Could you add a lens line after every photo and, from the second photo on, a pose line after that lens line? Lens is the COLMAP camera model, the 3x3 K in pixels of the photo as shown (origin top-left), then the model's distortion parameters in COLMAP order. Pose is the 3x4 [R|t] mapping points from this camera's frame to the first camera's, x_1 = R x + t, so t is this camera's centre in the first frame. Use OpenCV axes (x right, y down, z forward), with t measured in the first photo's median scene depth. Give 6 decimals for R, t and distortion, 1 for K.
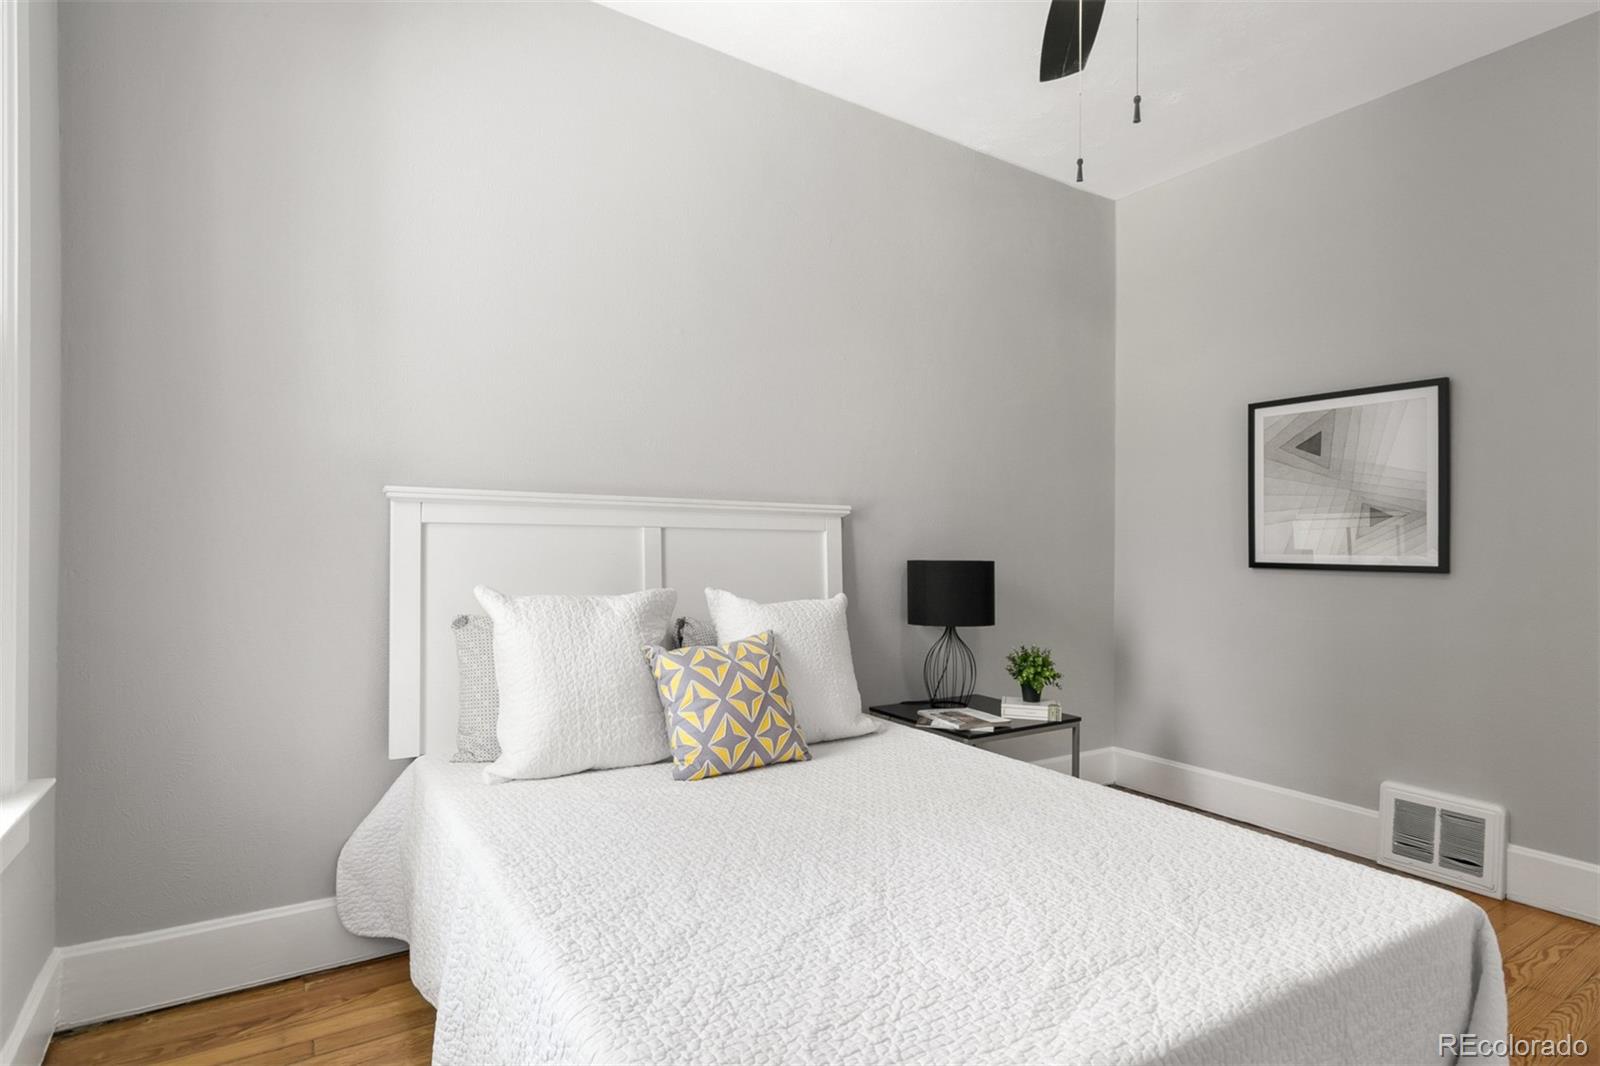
lens RADIAL K [[834.6, 0, 802.9], [0, 834.6, 545.3], [0, 0, 1]] dist [0.005713, 0.000330]
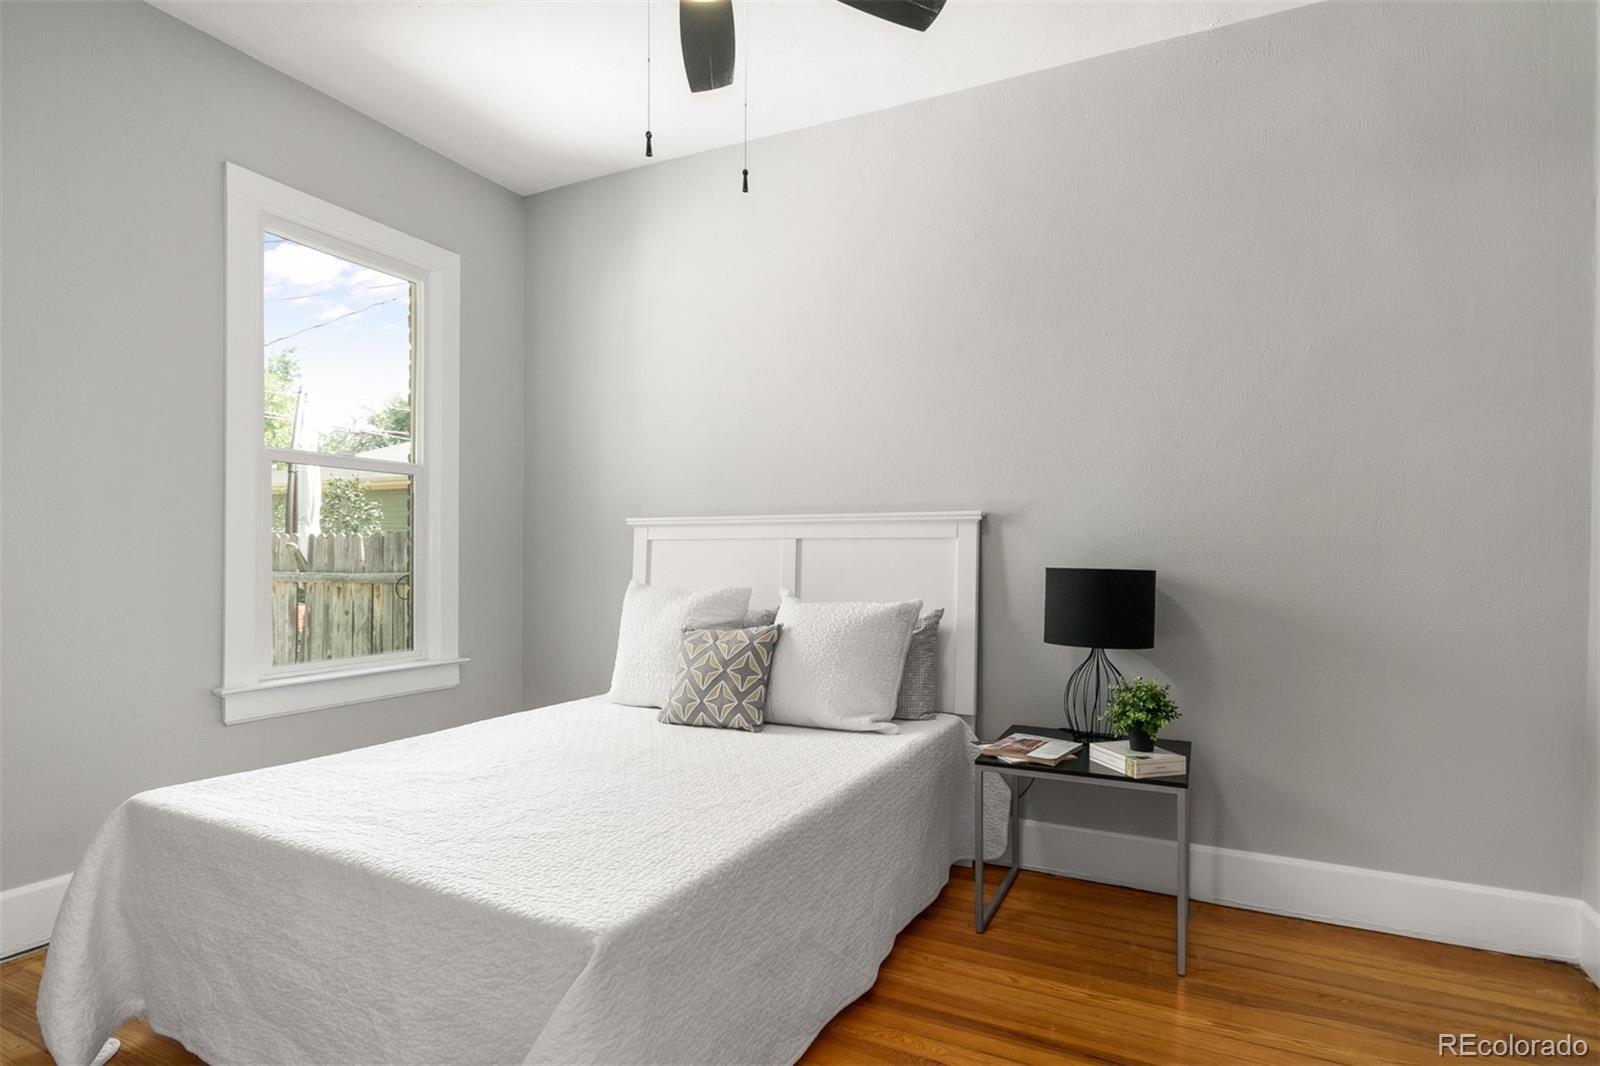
lens RADIAL K [[834.6, 0, 809.5], [0, 834.6, 546.3], [0, 0, 1]] dist [0.005713, 0.000330]
pose [[0.506770, -0.013754, -0.861972, 0.792437], [0.005674, 0.999904, -0.012619, 0.004922], [0.862063, 0.001504, 0.506800, 0.338059]]
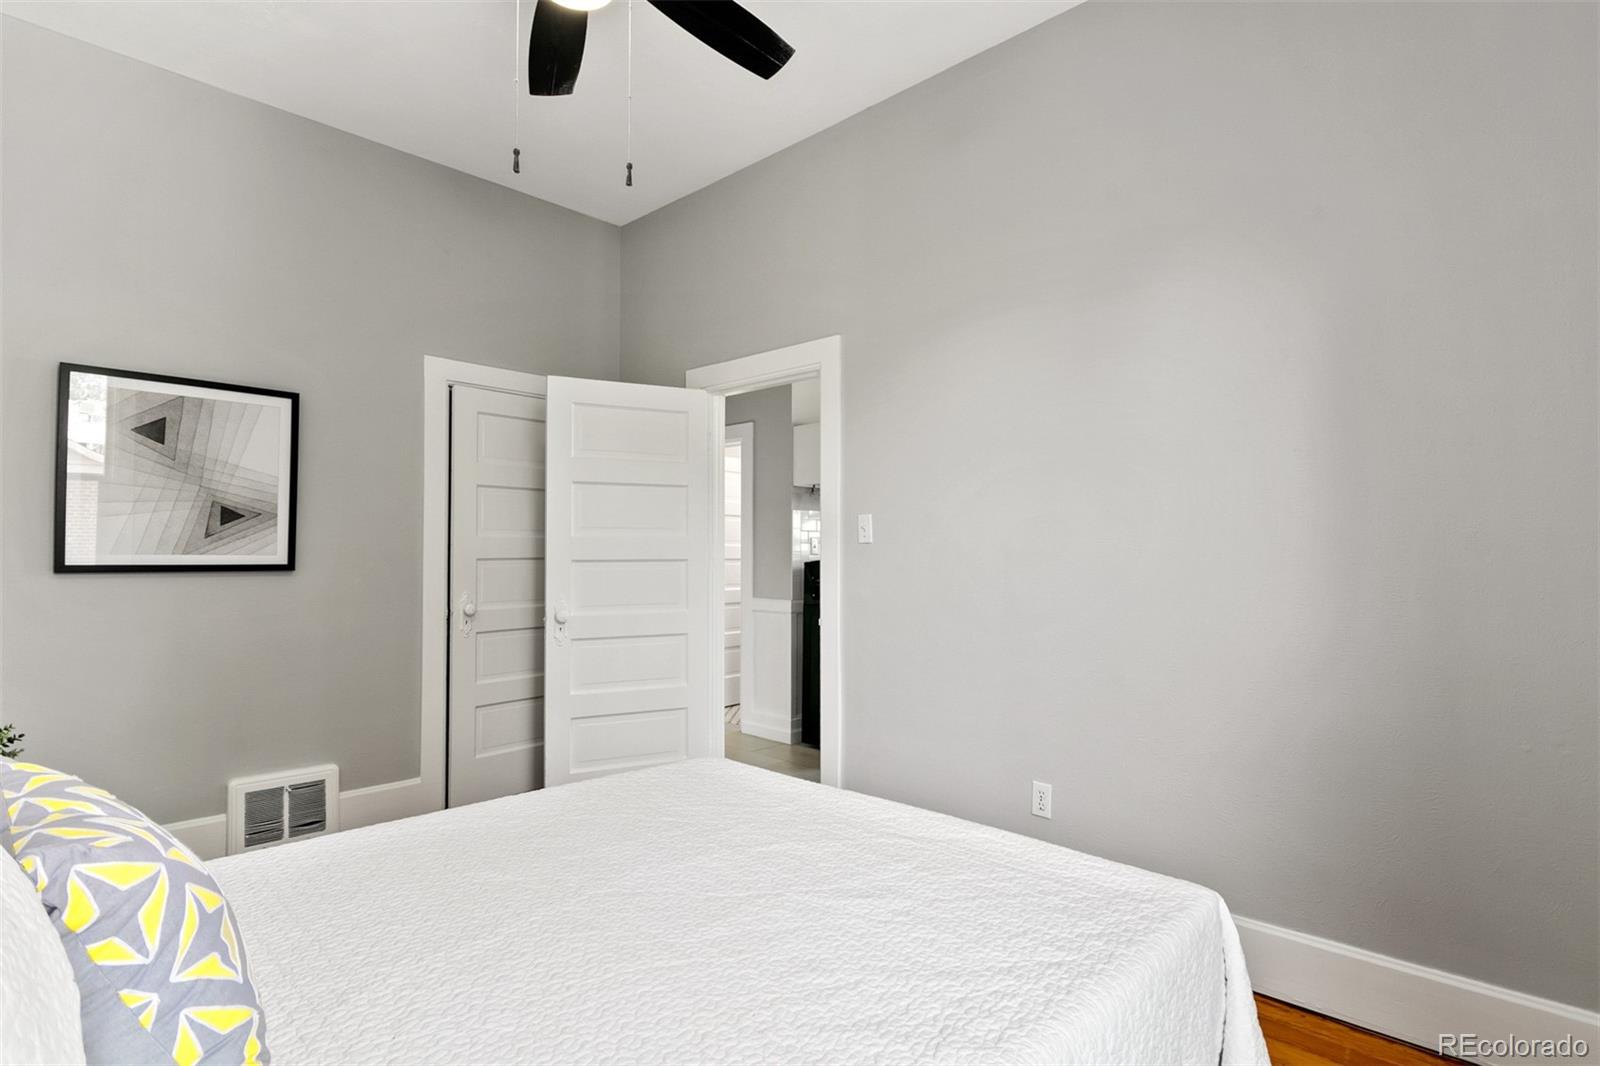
lens RADIAL K [[834.6, 0, 806.8], [0, 834.6, 540.1], [0, 0, 1]] dist [0.005713, 0.000330]
pose [[-0.247670, 0.003455, 0.968838, -0.457852], [-0.009774, 0.999934, -0.006064, -0.006242], [-0.968795, -0.010972, -0.247620, 0.605817]]
